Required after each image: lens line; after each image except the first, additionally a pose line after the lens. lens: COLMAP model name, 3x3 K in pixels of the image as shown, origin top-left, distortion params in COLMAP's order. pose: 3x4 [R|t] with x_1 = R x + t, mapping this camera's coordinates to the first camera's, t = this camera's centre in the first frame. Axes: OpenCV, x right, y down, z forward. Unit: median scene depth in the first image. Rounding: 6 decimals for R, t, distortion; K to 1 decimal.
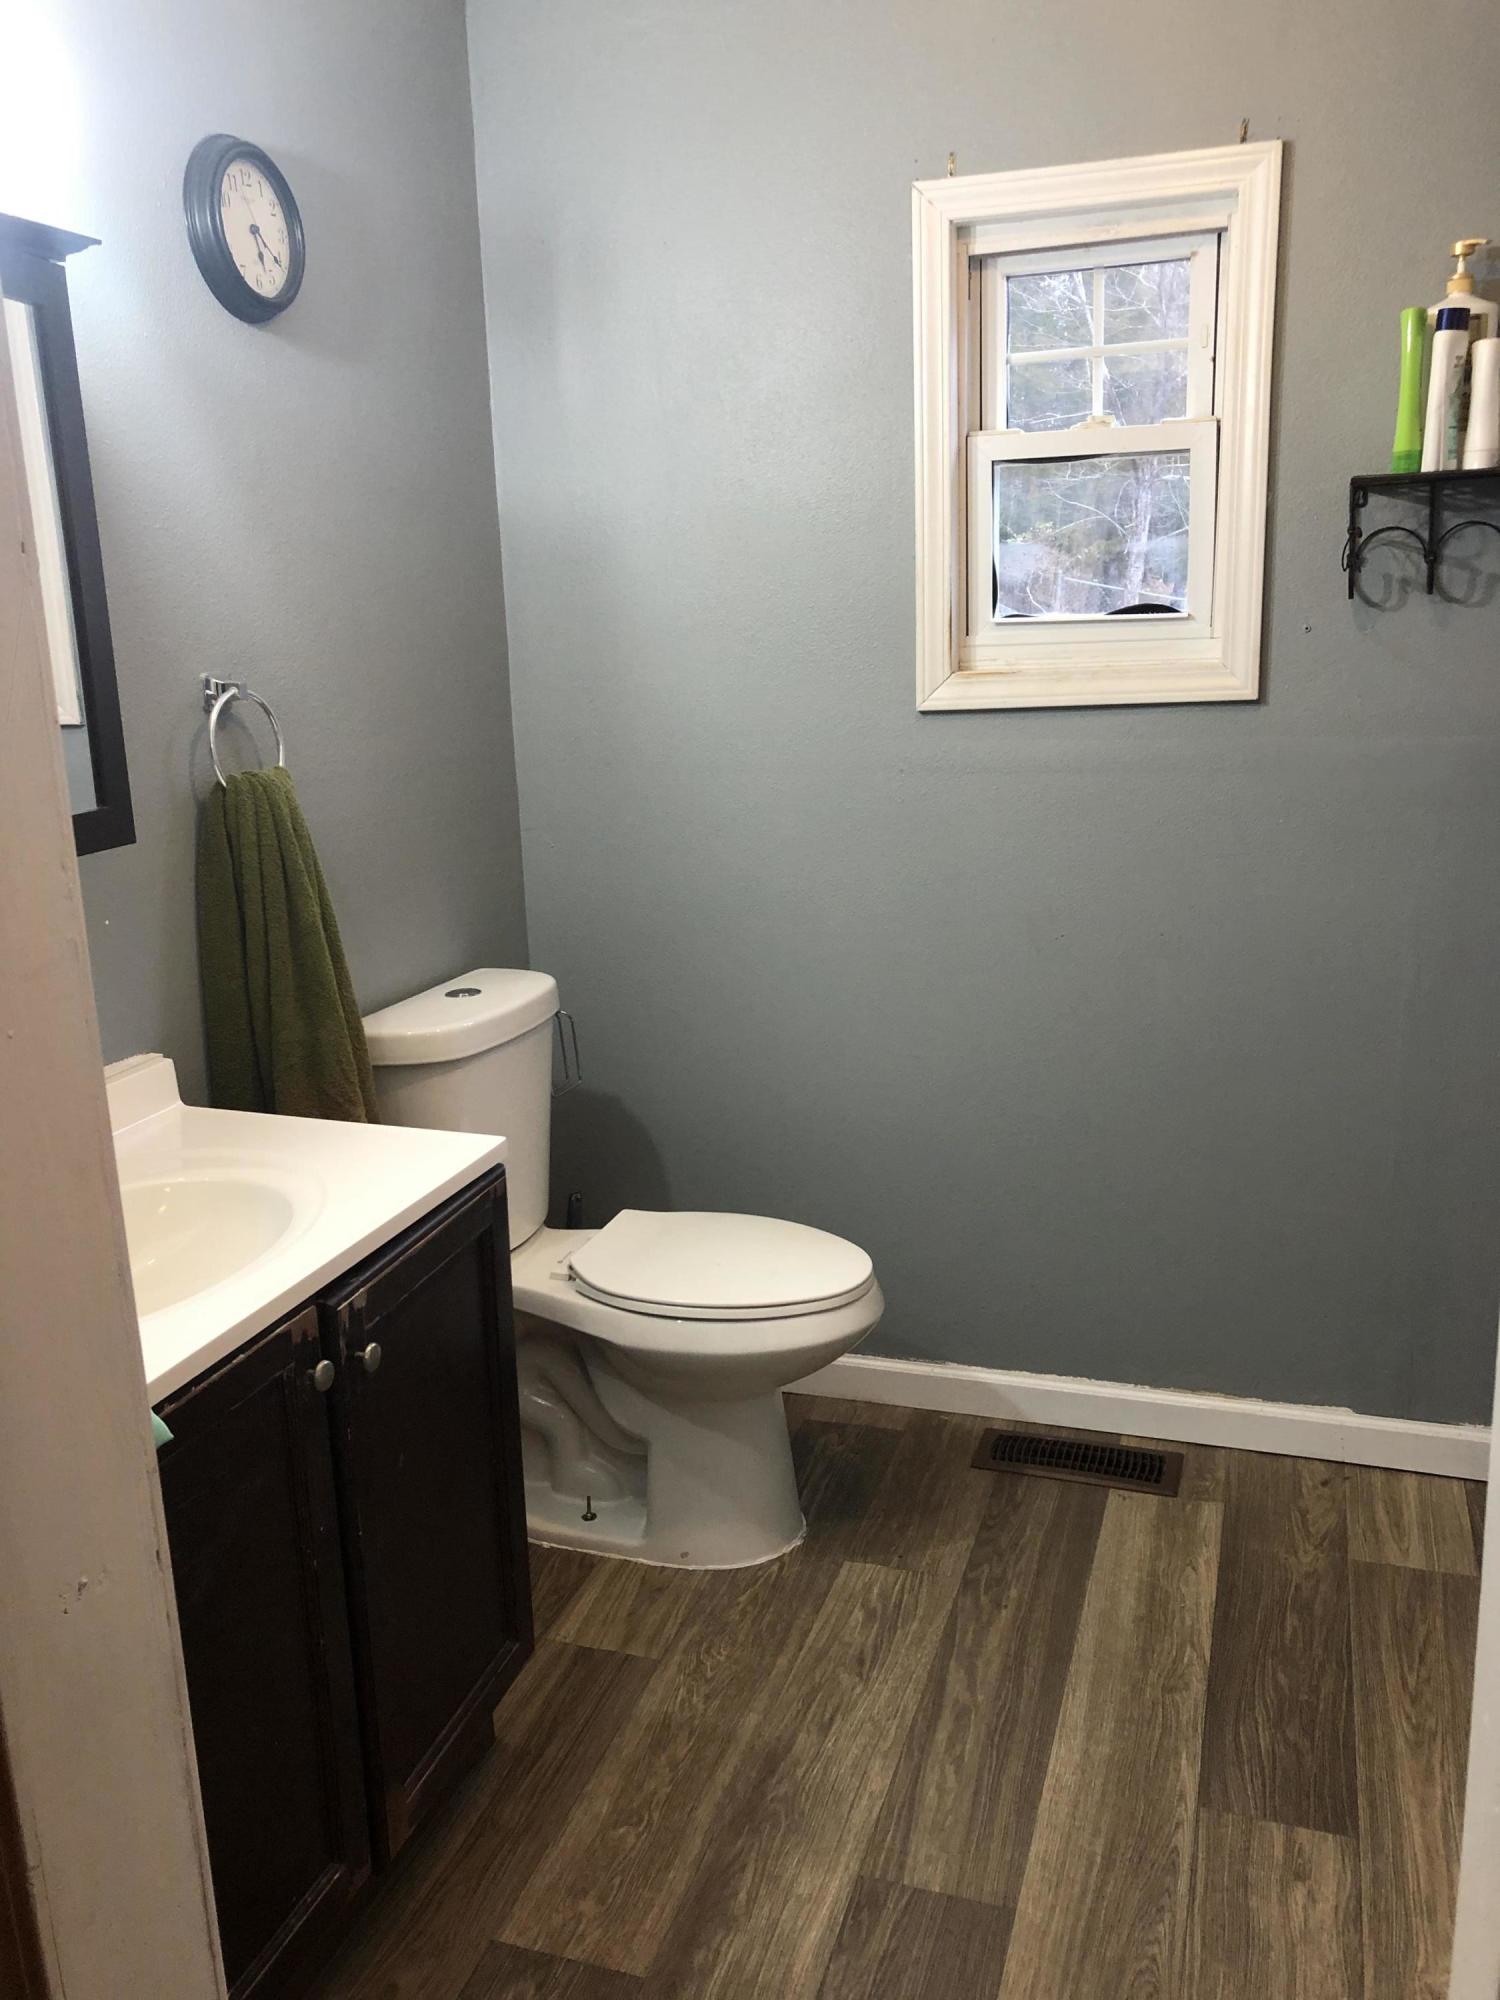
lens RADIAL K [[1641.9, 0, 750.0], [0, 1641.9, 1000.0], [0, 0, 1]] dist [0.022406, 0.014715]
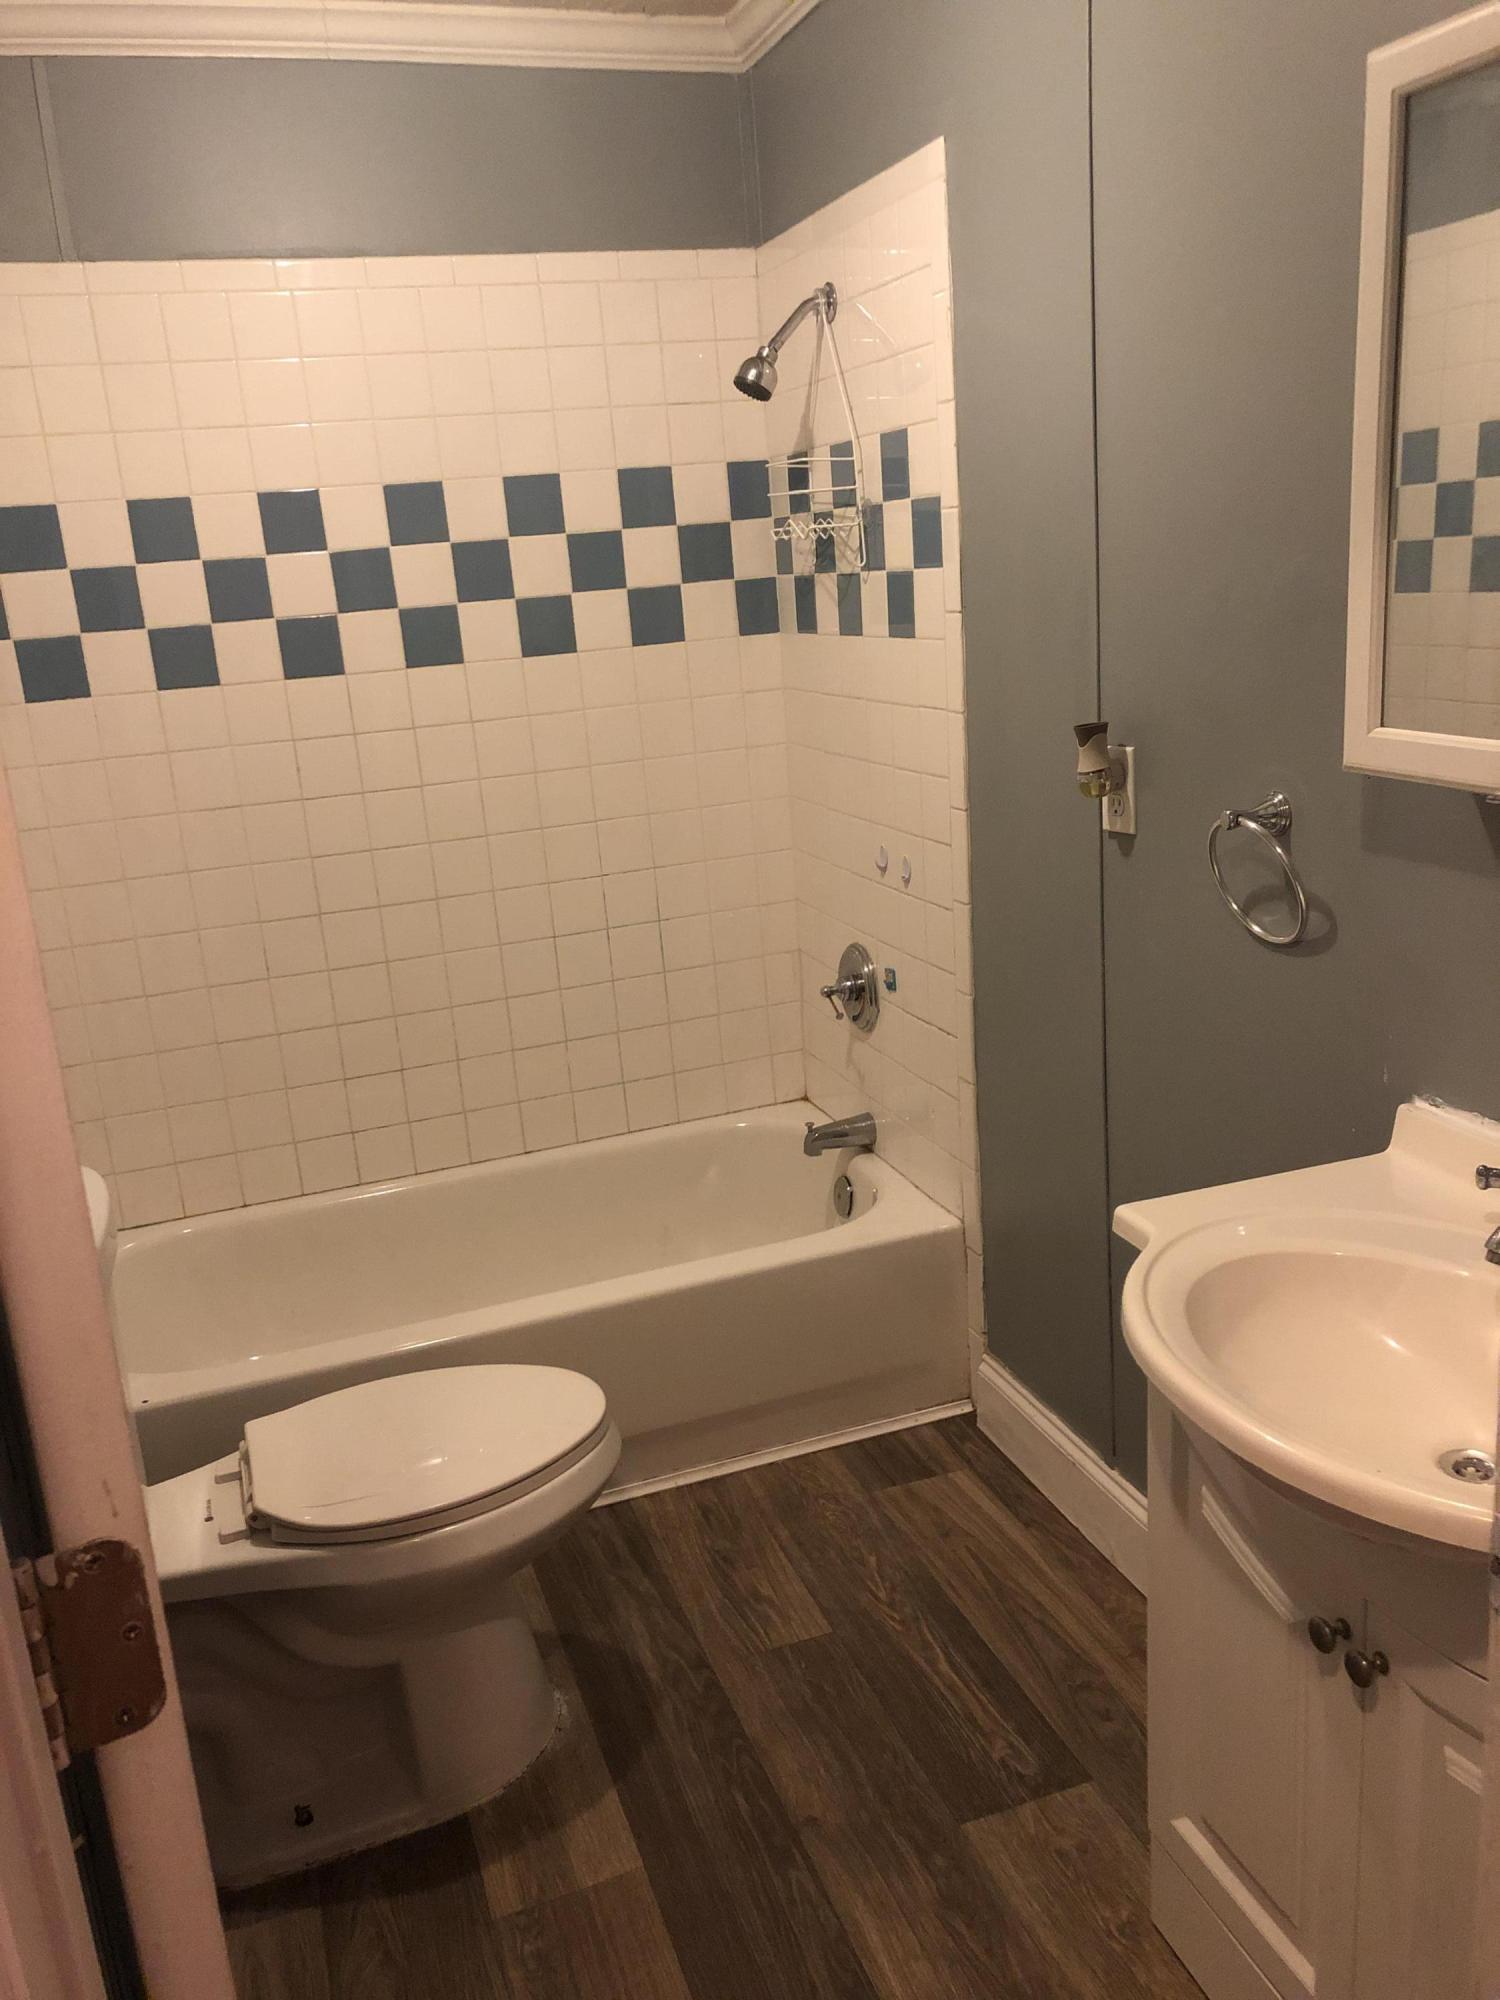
lens RADIAL K [[1621.3, 0, 756.3], [0, 1621.3, 1045.4], [0, 0, 1]] dist [0.053360, -0.056046]
pose [[-0.787137, 0.275956, -0.551602, 0.500746], [-0.030430, 0.875863, 0.481600, -0.384287], [0.616028, 0.395870, -0.681026, 1.450130]]
